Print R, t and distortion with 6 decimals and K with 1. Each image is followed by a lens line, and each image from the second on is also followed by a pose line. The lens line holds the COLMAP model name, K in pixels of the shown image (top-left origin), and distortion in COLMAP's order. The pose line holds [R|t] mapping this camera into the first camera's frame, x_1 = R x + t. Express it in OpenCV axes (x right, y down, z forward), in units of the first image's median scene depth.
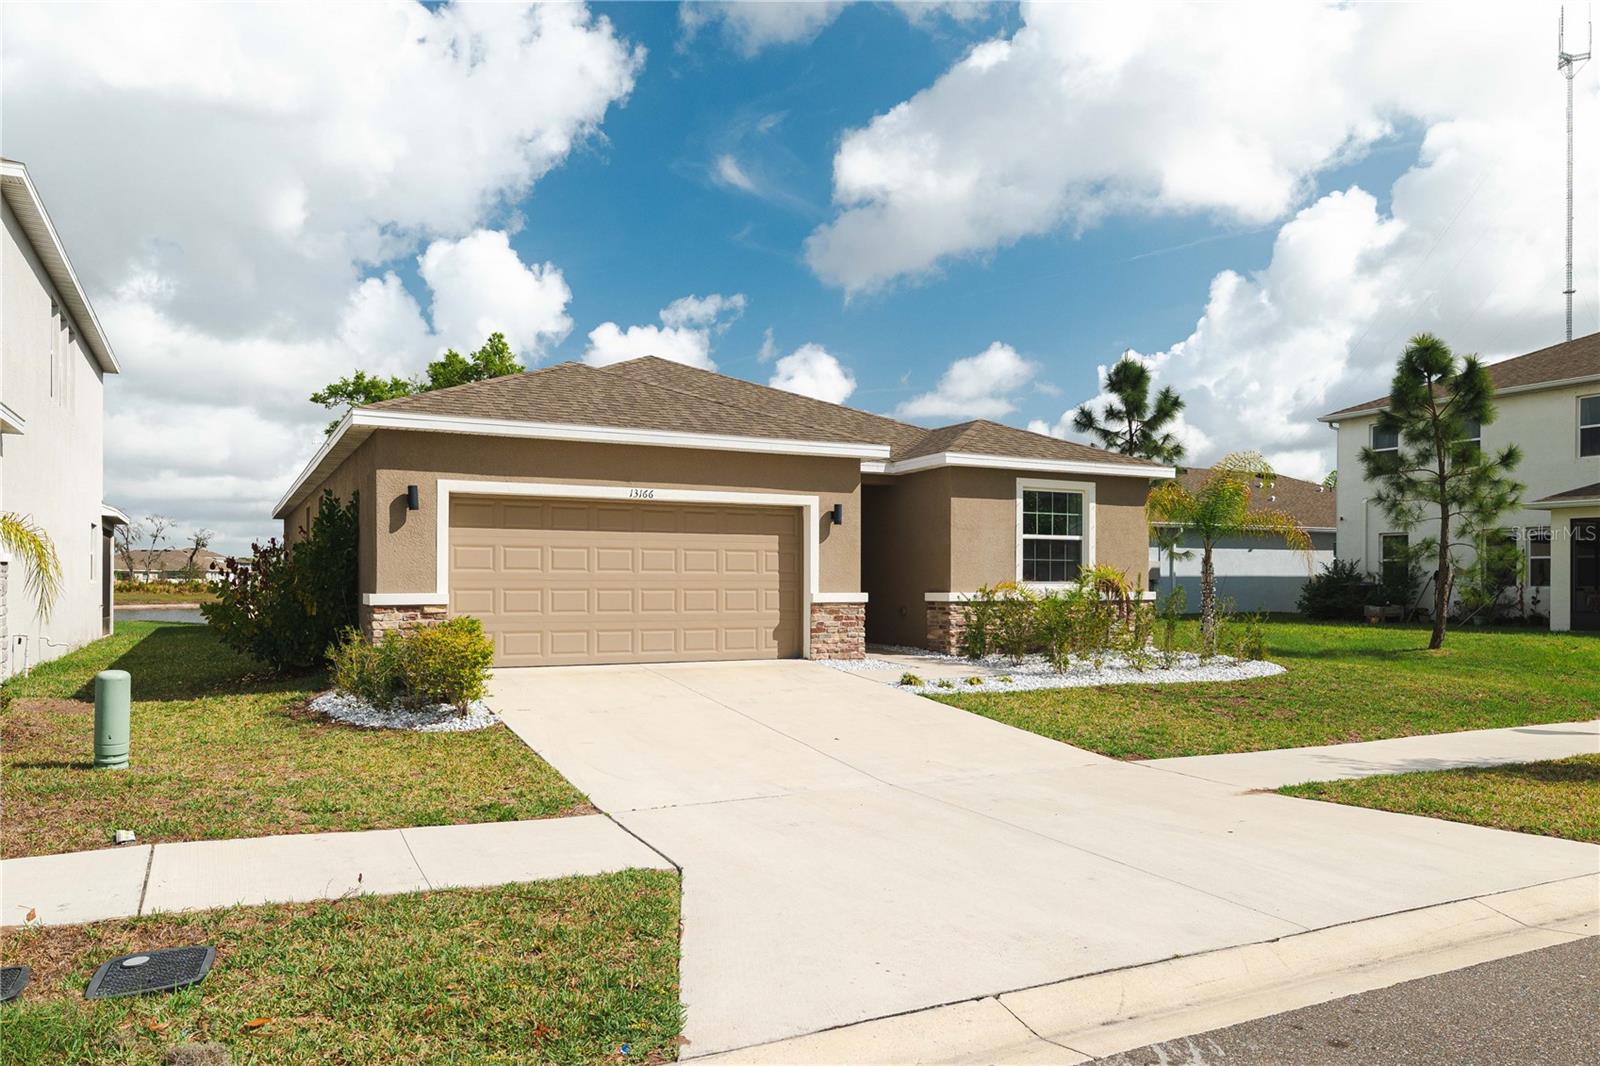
lens RADIAL K [[1113.4, 0, 800.3], [0, 1113.4, 536.6], [0, 0, 1]] dist [0.030976, 0.001264]
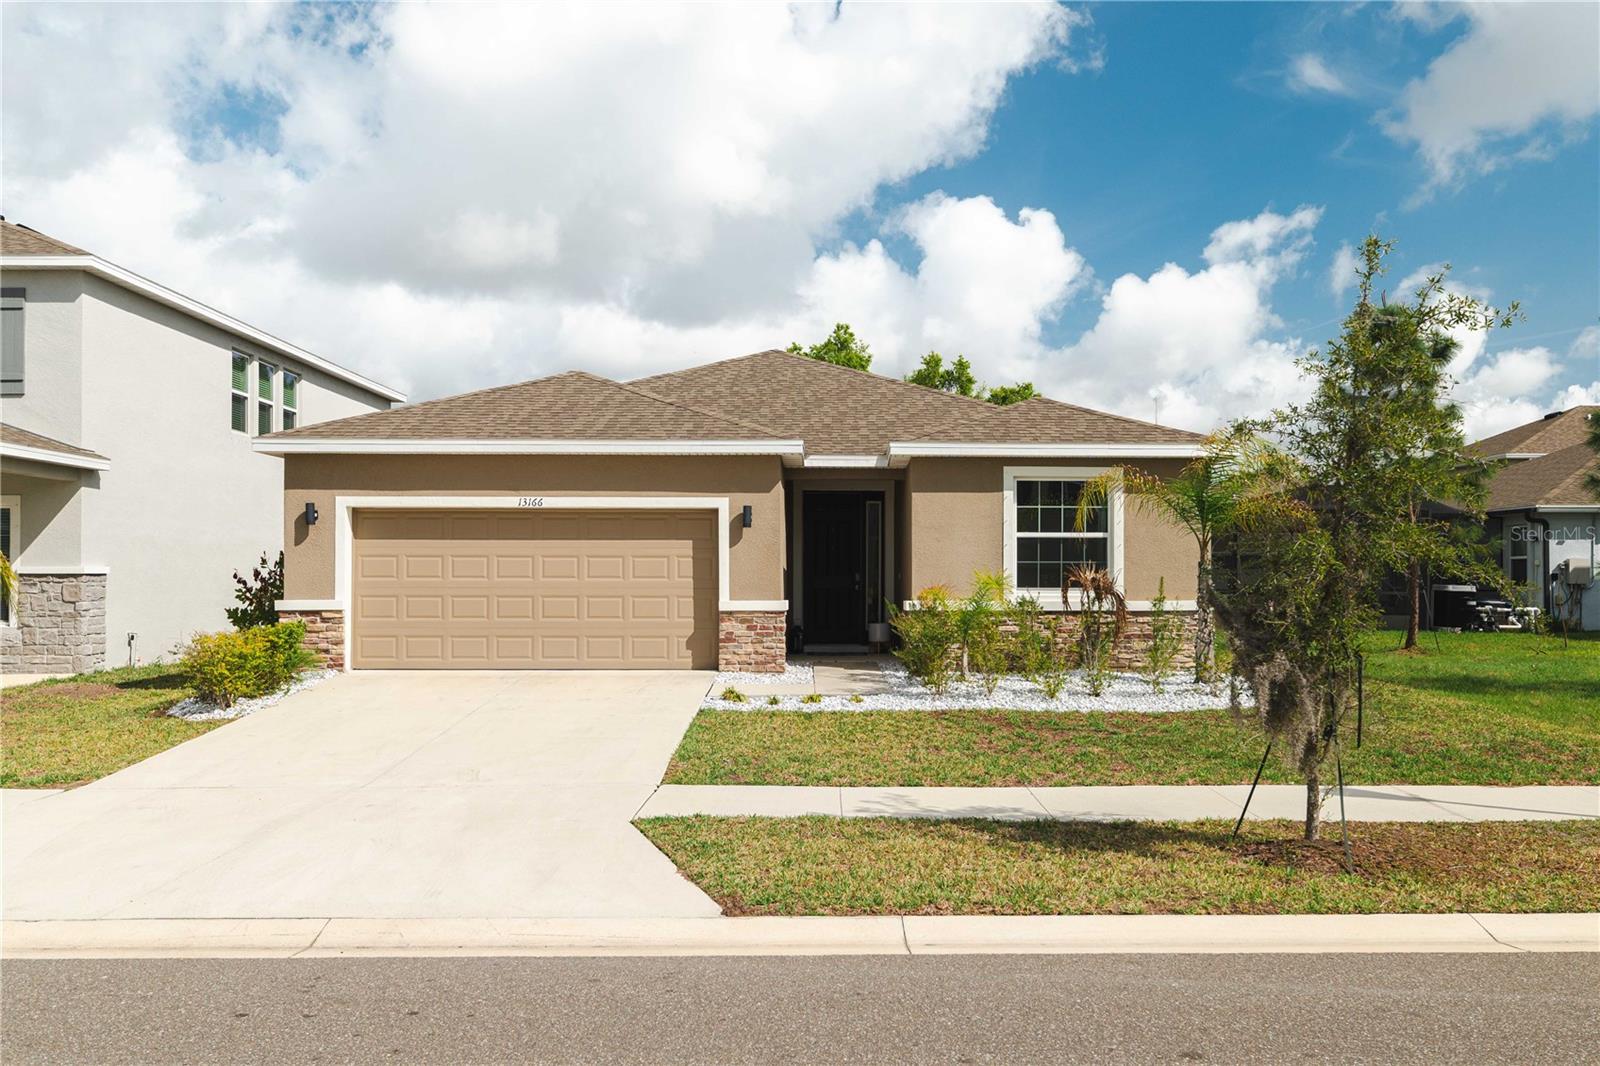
lens RADIAL K [[1280.6, 0, 799.2], [0, 1280.6, 540.3], [0, 0, 1]] dist [0.069815, 0.000494]
pose [[0.892771, -0.017942, -0.450154, 0.546871], [0.019360, 0.999812, -0.001455, 0.002425], [0.450095, -0.007416, 0.892950, 0.059889]]
